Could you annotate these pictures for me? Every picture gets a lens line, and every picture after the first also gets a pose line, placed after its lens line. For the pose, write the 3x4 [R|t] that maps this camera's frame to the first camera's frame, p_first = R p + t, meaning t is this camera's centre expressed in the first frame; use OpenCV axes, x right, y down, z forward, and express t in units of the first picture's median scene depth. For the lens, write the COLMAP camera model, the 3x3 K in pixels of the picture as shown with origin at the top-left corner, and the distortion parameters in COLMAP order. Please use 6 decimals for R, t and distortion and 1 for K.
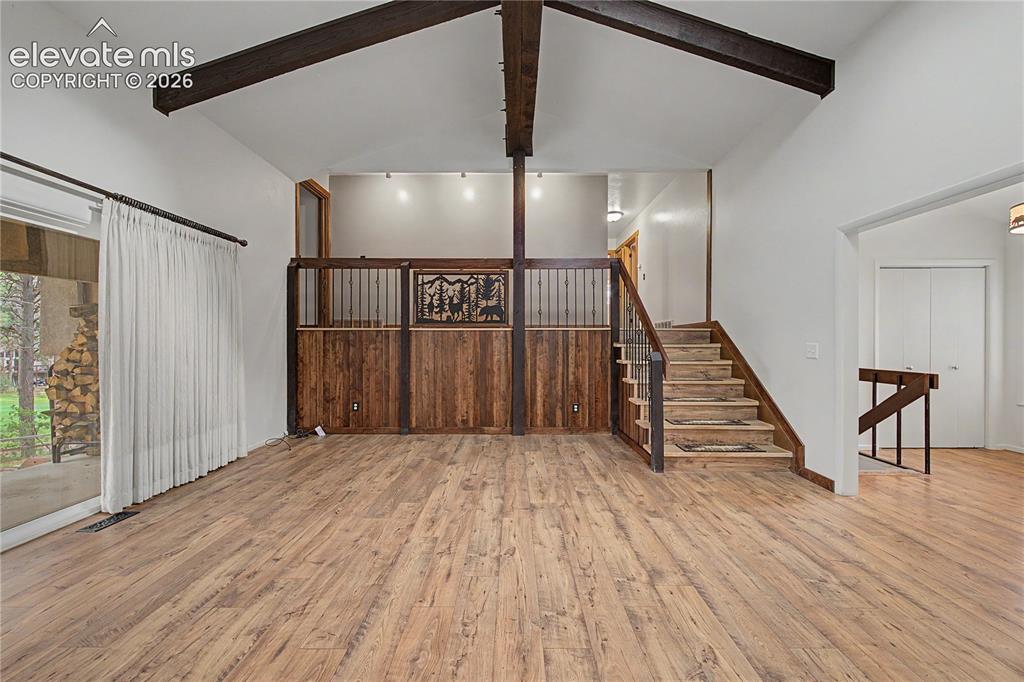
lens RADIAL K [[399.3, 0, 515.0], [0, 399.3, 341.6], [0, 0, 1]] dist [0.001338, 0.000236]
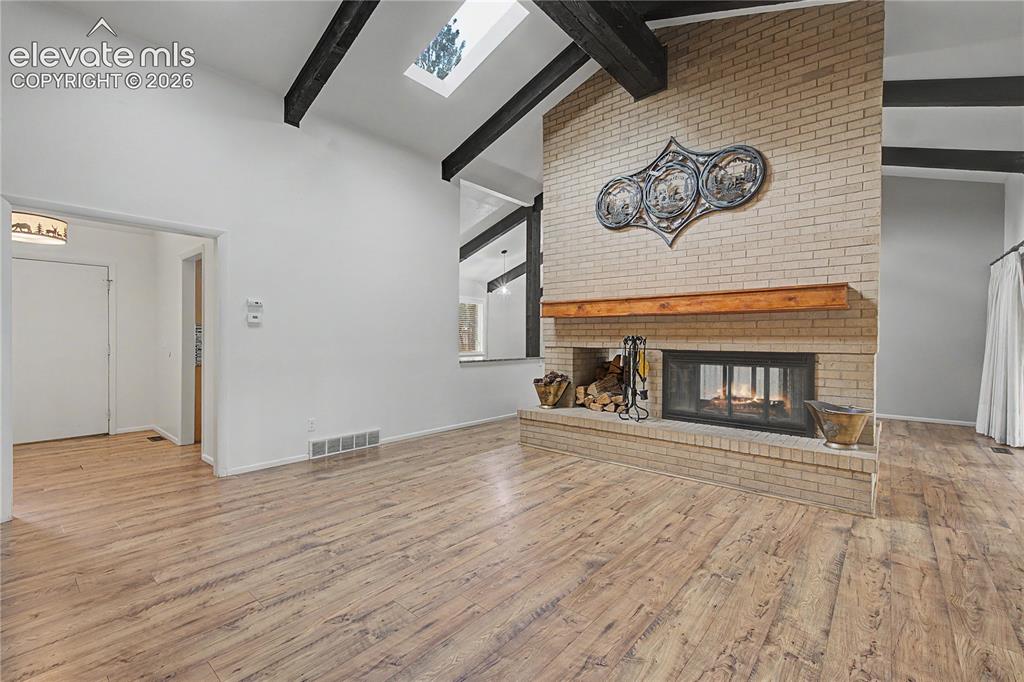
lens RADIAL K [[444.8, 0, 508.0], [0, 444.8, 340.7], [0, 0, 1]] dist [0.002876, 0.001154]
pose [[-0.755847, -0.008201, 0.654697, -0.884855], [-0.004748, 0.999964, 0.007044, -0.001719], [-0.654731, 0.002216, -0.755859, 1.588760]]
